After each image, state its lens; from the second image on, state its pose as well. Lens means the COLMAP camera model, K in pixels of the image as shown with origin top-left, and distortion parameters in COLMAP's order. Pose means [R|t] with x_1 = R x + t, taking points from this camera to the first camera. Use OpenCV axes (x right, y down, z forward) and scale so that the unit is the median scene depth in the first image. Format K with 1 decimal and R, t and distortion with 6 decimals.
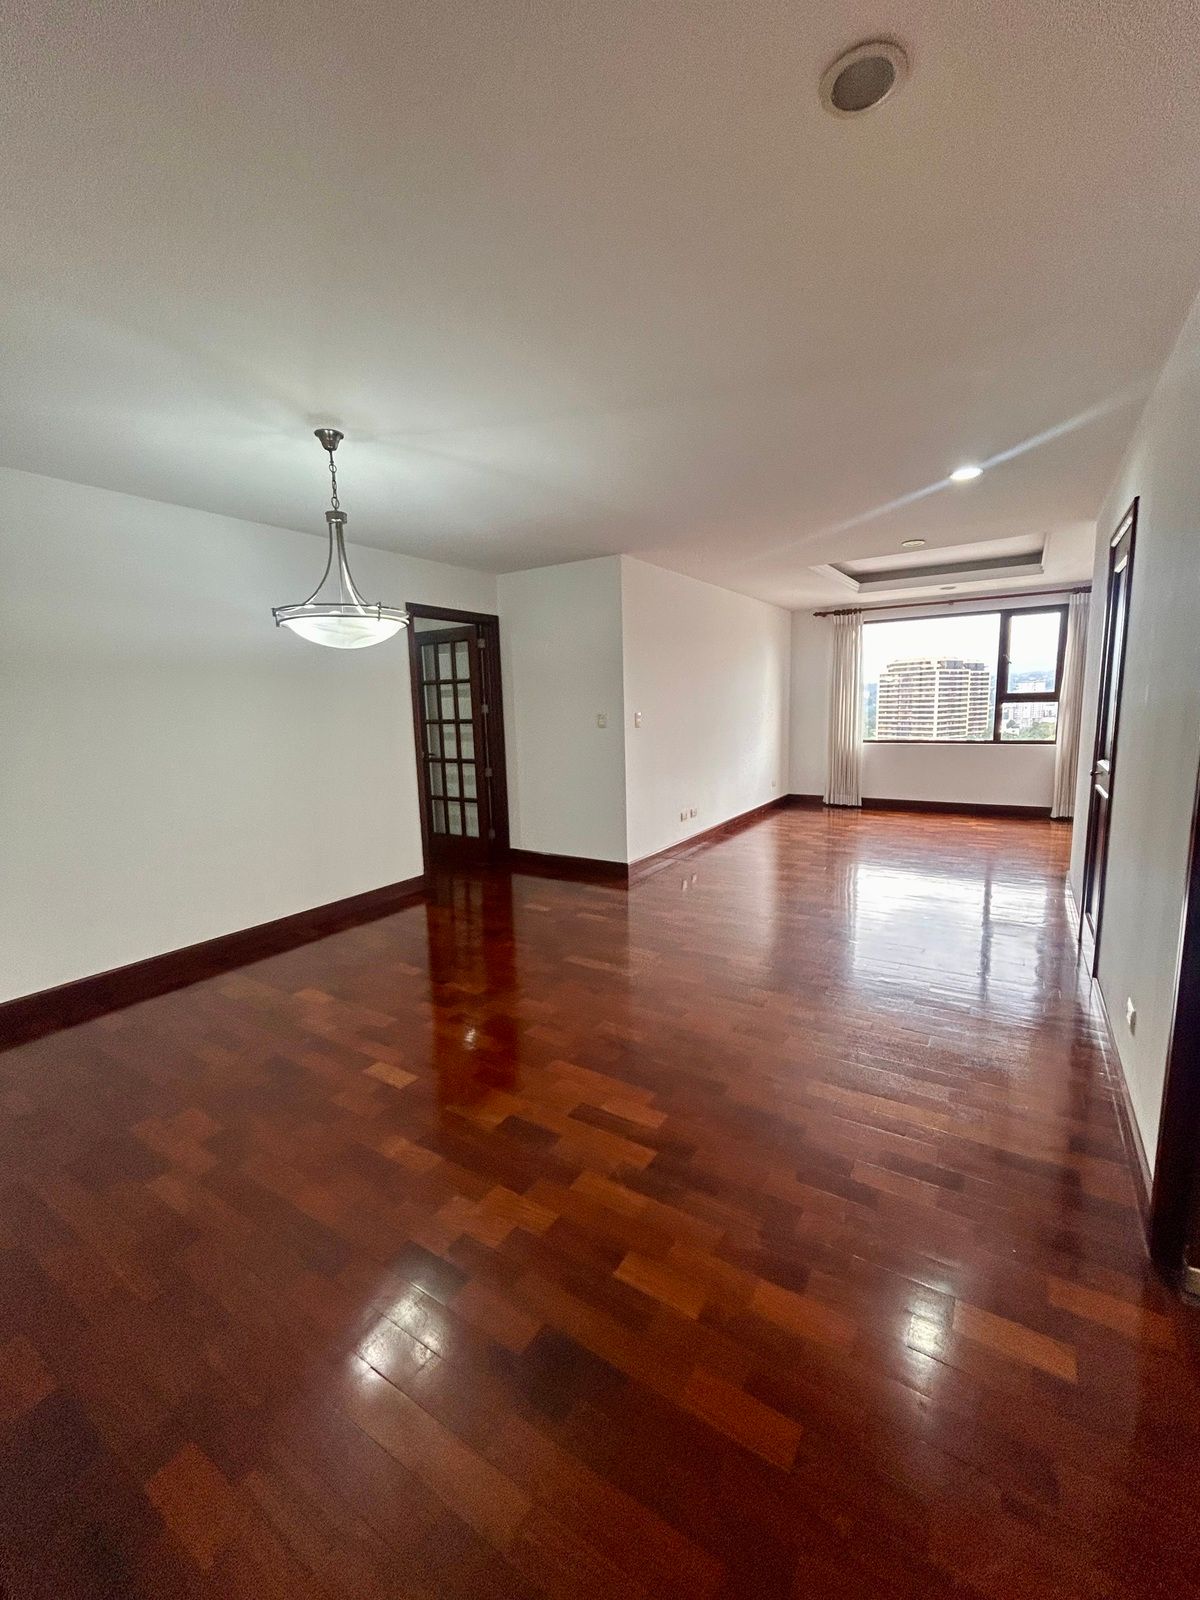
lens RADIAL K [[648.4, 0, 605.6], [0, 648.4, 800.8], [0, 0, 1]] dist [-0.000901, 0.000152]
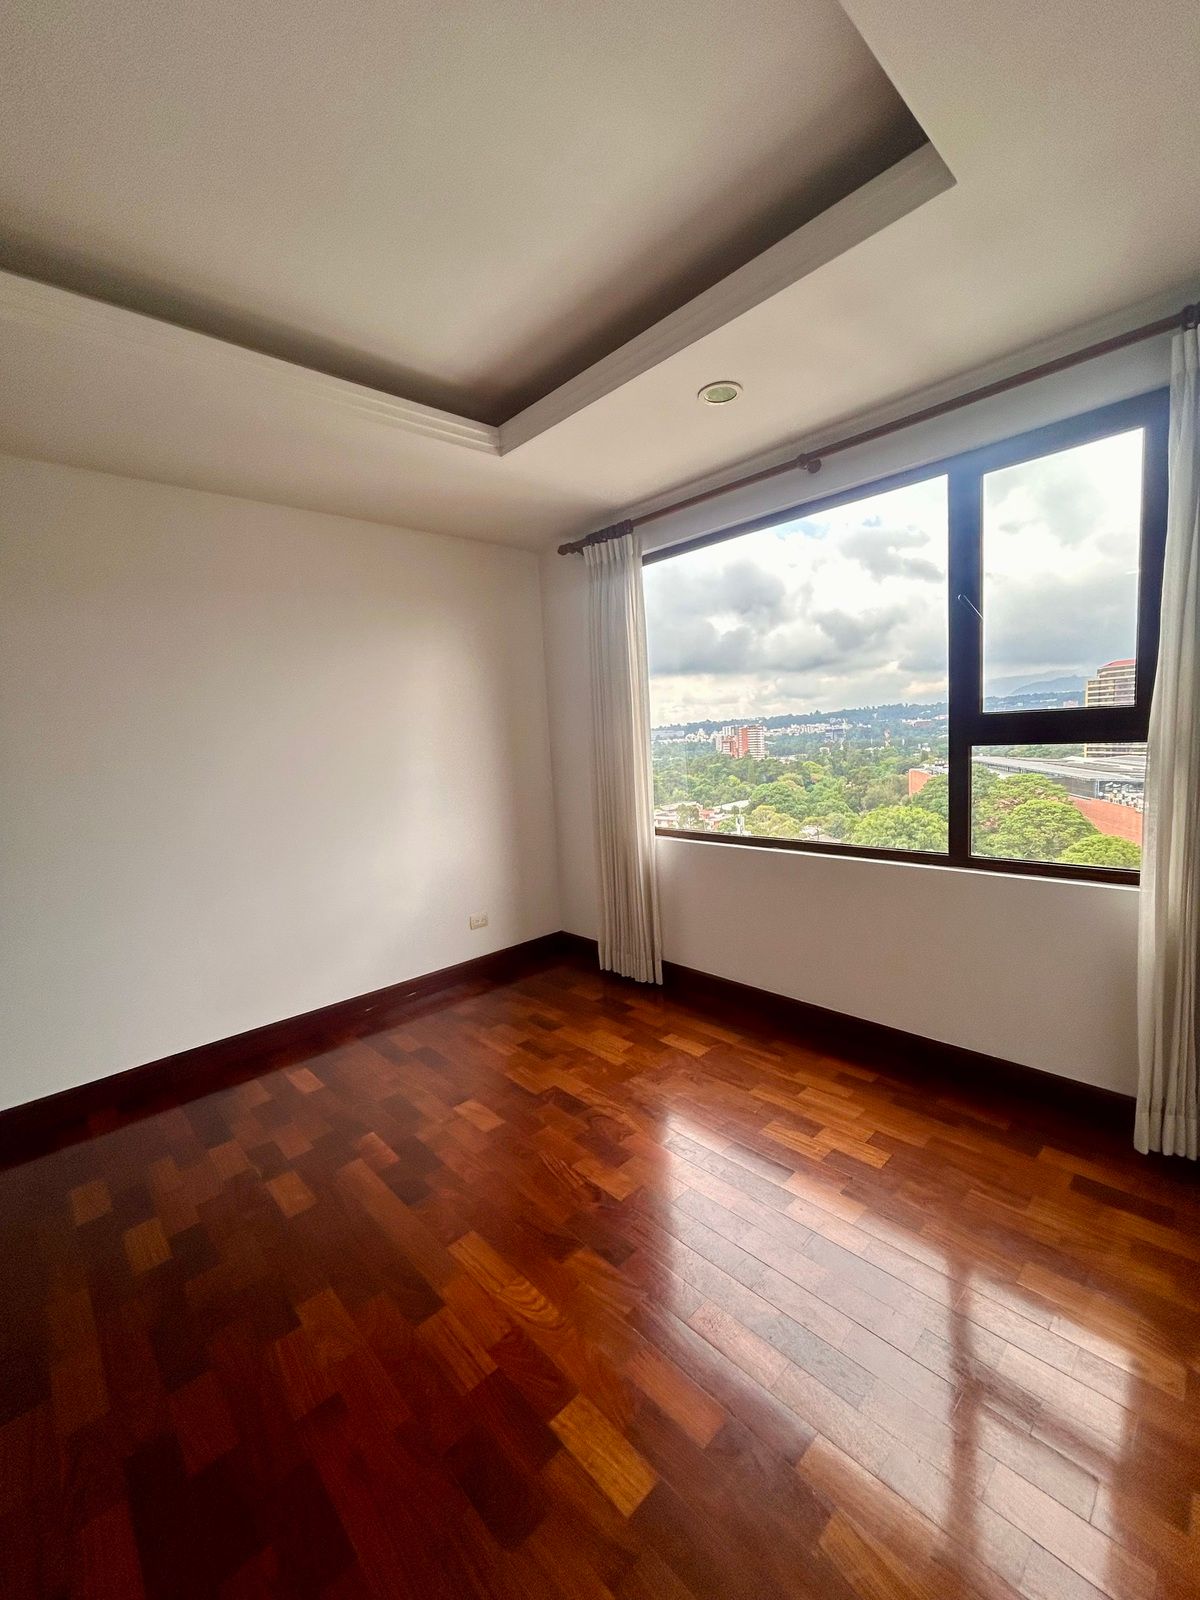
lens RADIAL K [[648.4, 0, 600.3], [0, 648.4, 798.2], [0, 0, 1]] dist [-0.000901, 0.000152]
pose [[0.965834, 0.005103, -0.259110, 0.510511], [-0.014575, 0.999293, -0.034649, -0.107610], [0.258751, 0.037241, 0.965226, 0.626682]]
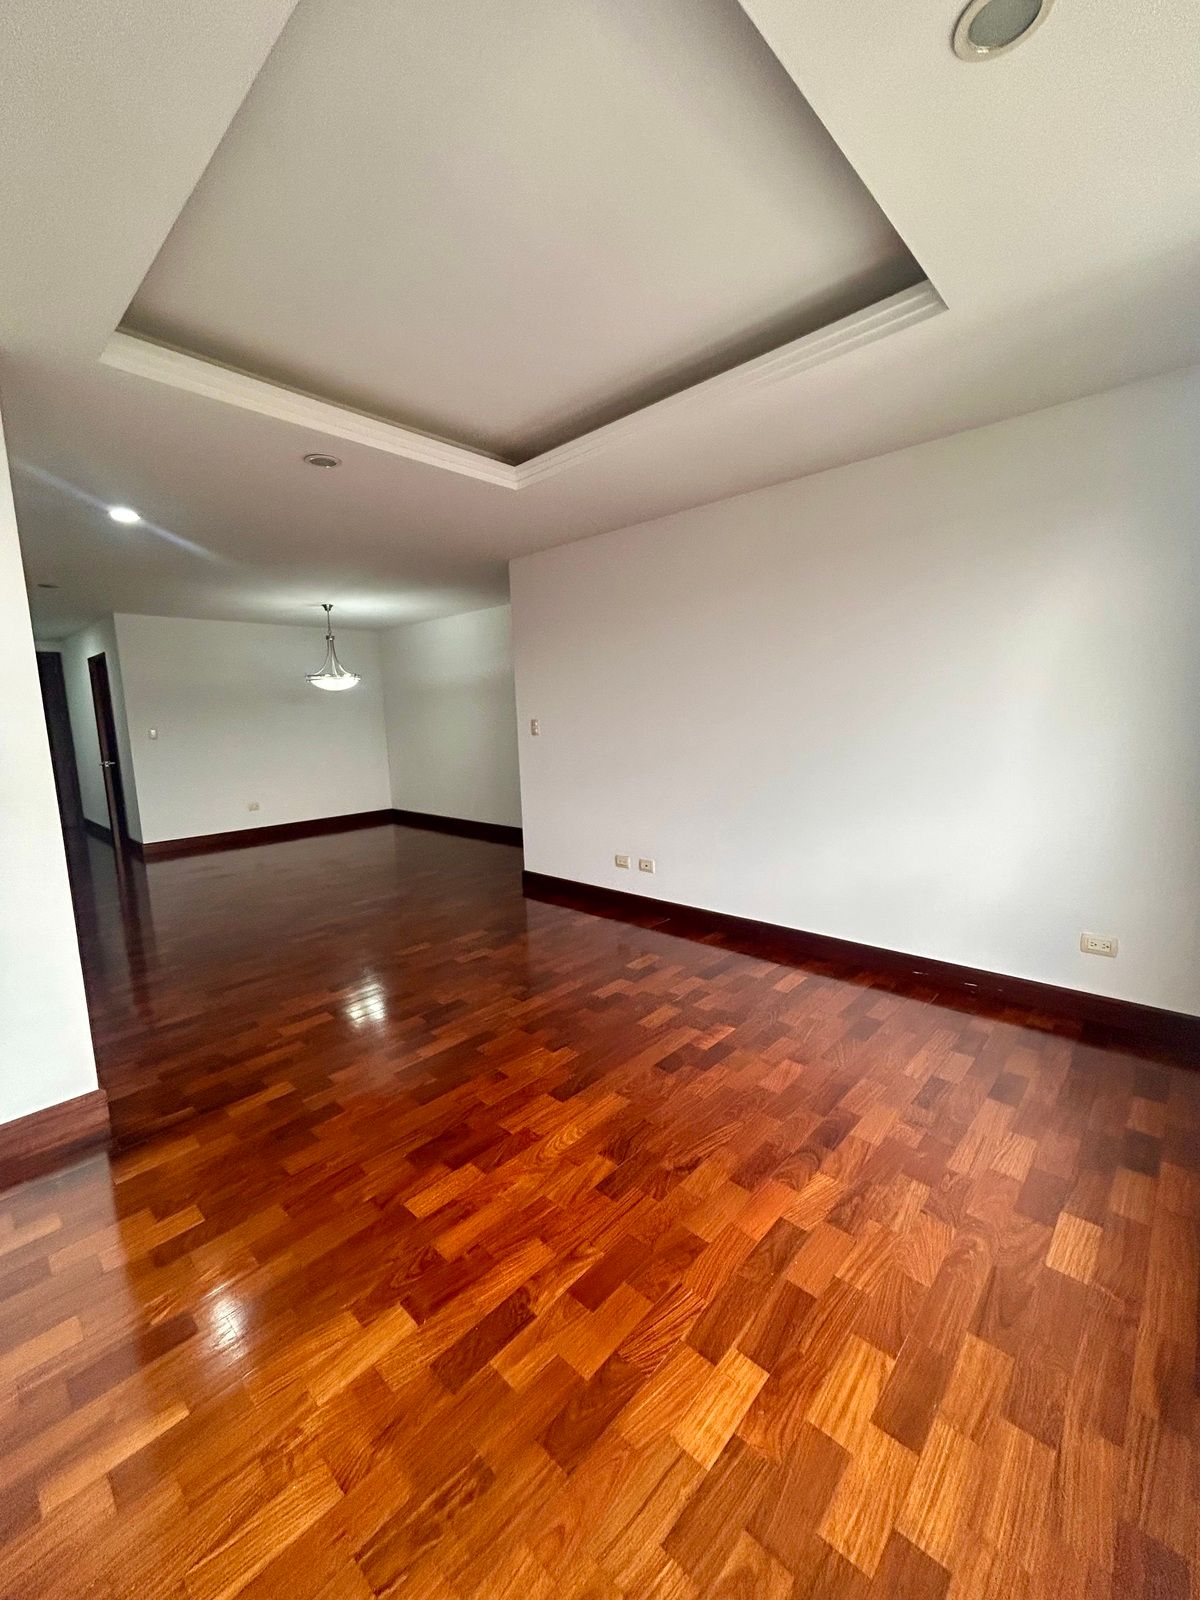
lens RADIAL K [[648.4, 0, 605.6], [0, 648.4, 802.2], [0, 0, 1]] dist [-0.000901, 0.000152]
pose [[-0.187506, 0.175534, -0.966452, 0.676332], [-0.106039, 0.974536, 0.197576, -0.148478], [0.976523, 0.139528, -0.164118, 0.880023]]
